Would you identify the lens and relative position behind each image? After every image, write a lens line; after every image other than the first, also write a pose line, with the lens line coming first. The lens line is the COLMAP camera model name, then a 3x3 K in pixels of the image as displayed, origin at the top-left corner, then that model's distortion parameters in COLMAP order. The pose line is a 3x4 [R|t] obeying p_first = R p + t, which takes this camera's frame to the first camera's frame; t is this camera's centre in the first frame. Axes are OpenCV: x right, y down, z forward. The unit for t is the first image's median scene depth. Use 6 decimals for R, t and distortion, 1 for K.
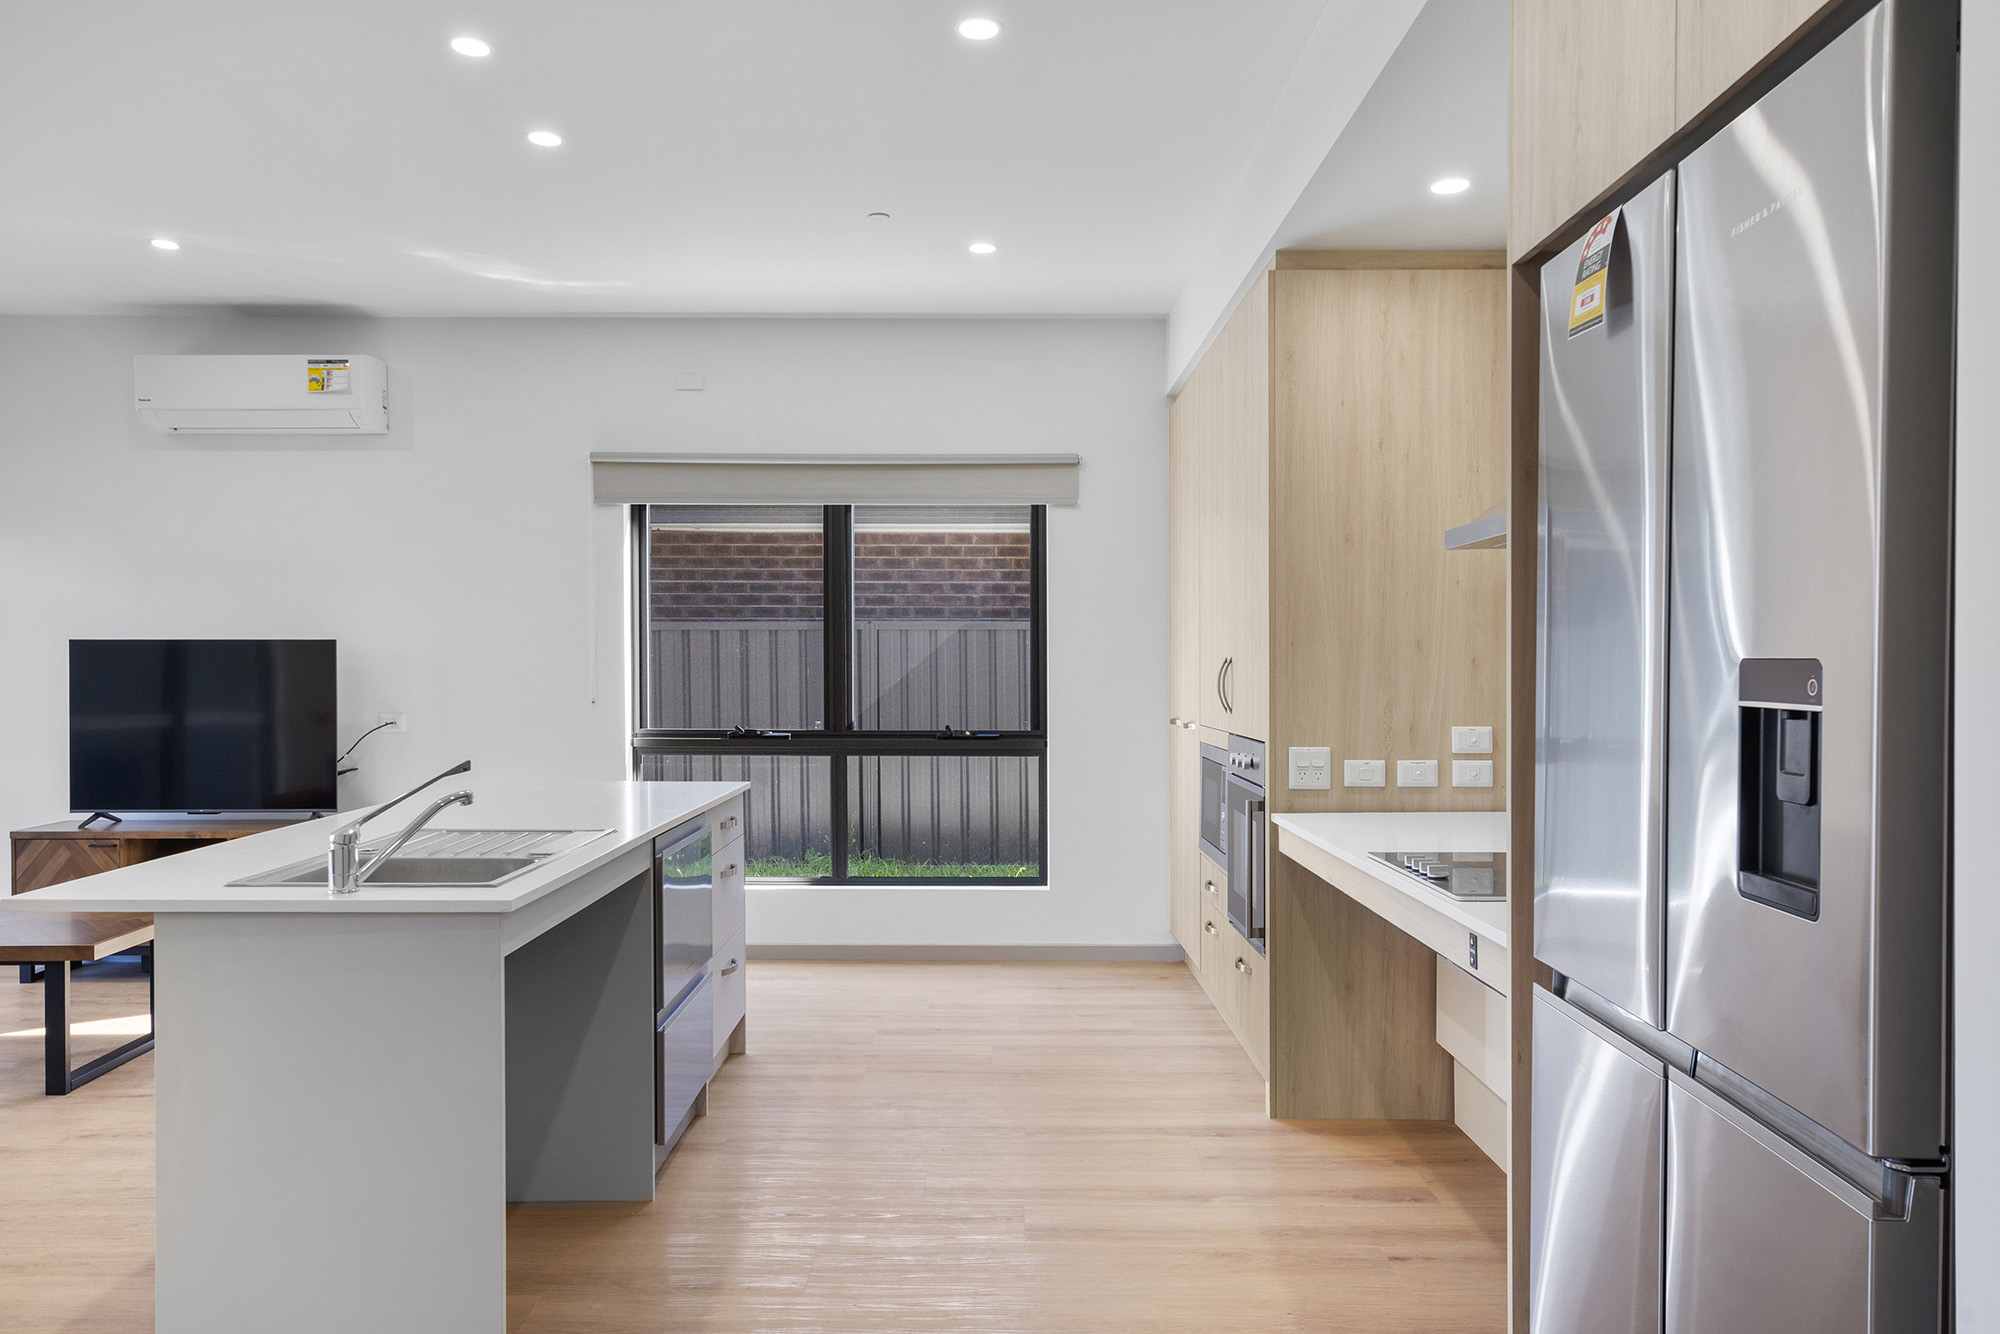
lens RADIAL K [[1385.0, 0, 1001.5], [0, 1385.0, 670.7], [0, 0, 1]] dist [0.003117, 0.000266]
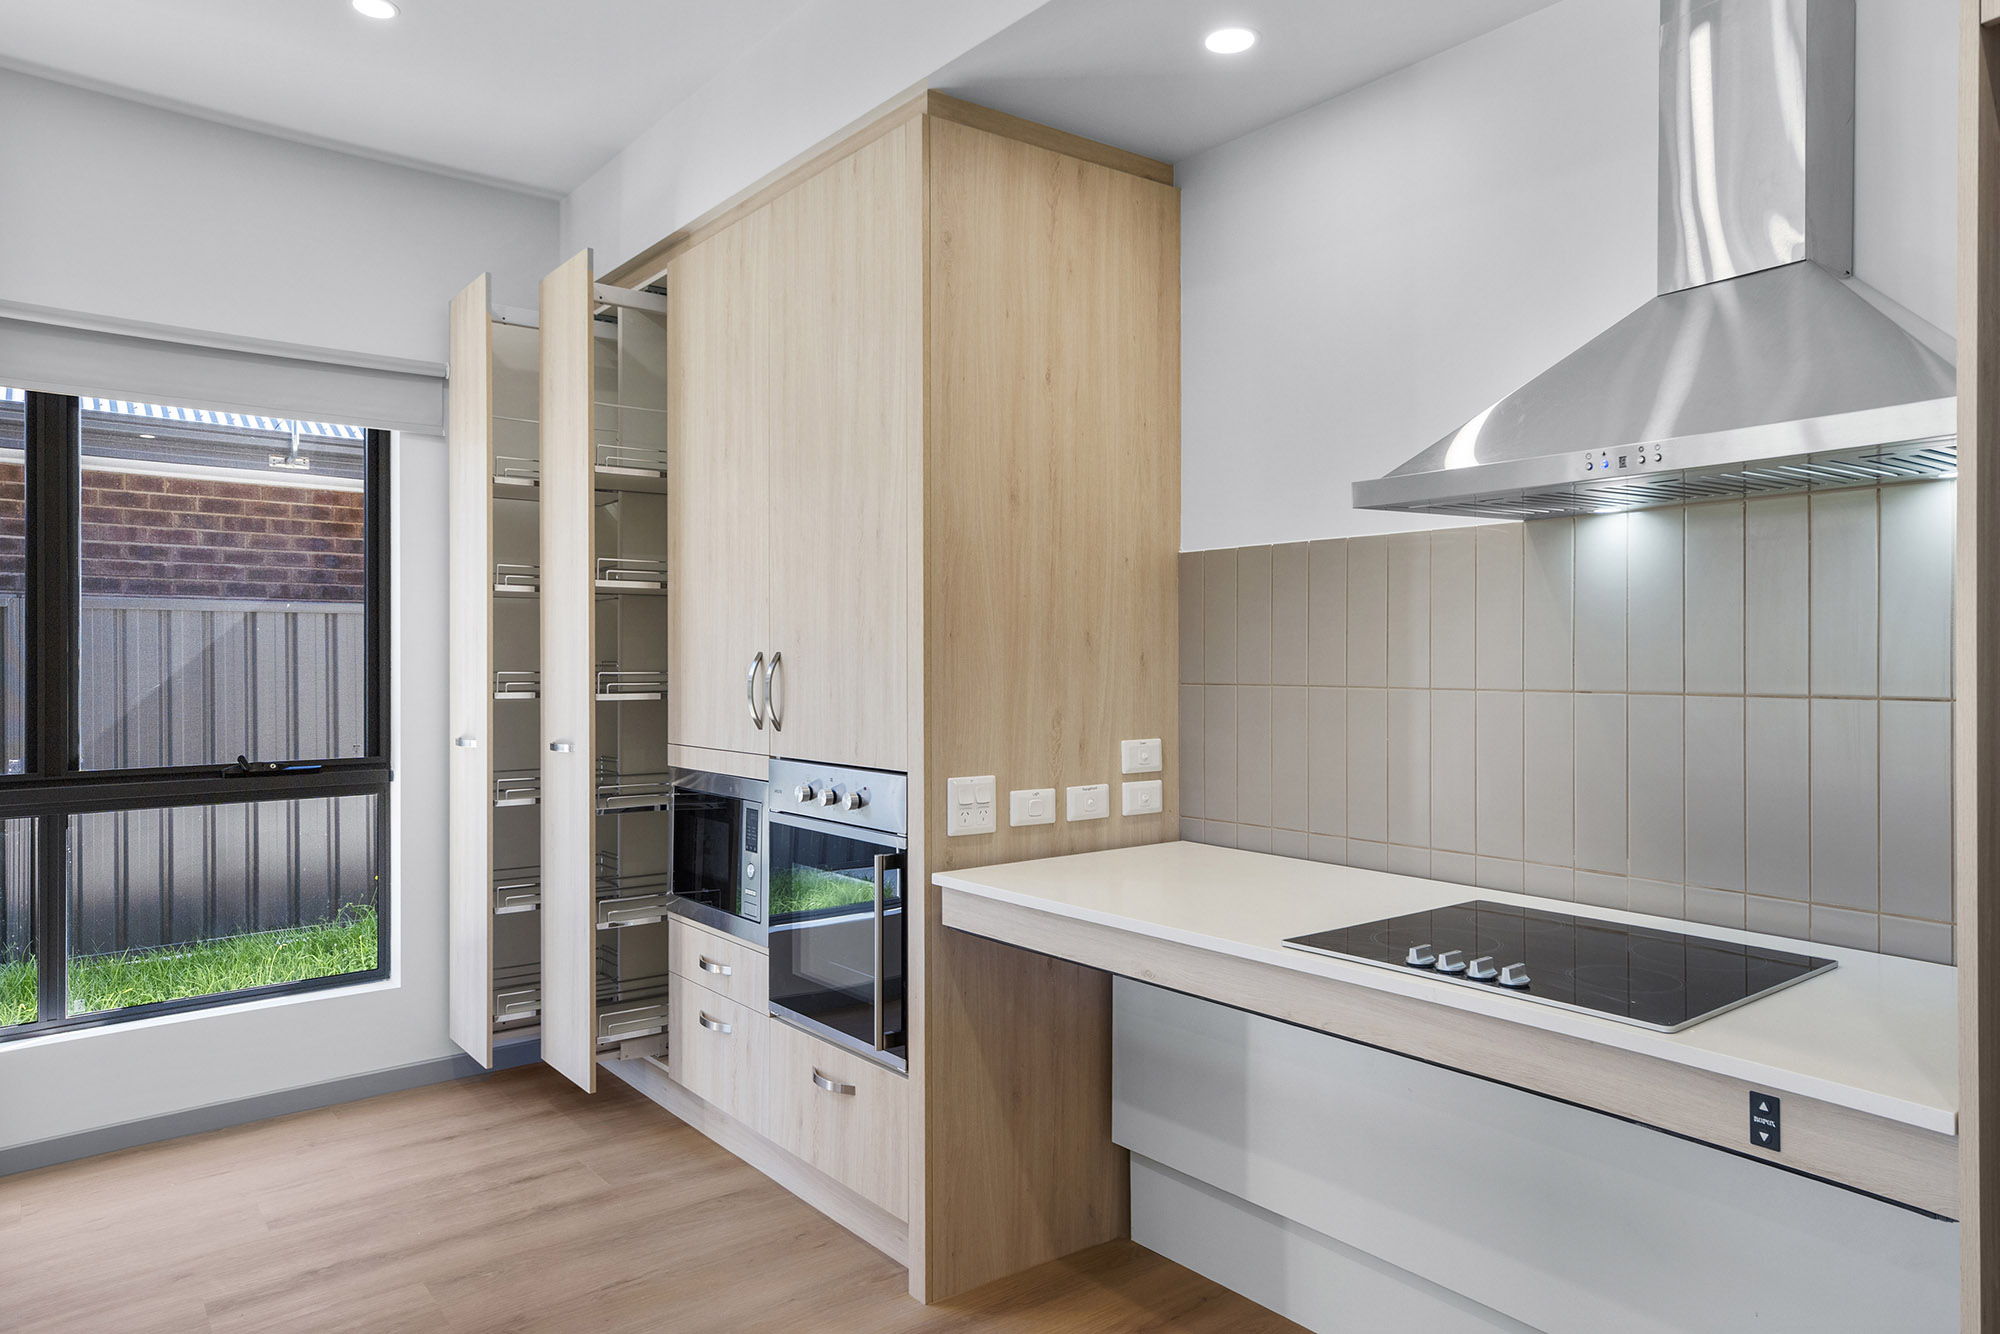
lens RADIAL K [[1299.0, 0, 1007.7], [0, 1299.0, 639.0], [0, 0, 1]] dist [-0.007578, -0.012268]
pose [[0.793913, 0.006510, 0.607996, -0.179532], [0.003474, 0.999878, -0.015242, -0.006834], [-0.608021, 0.014213, 0.793794, 0.443050]]
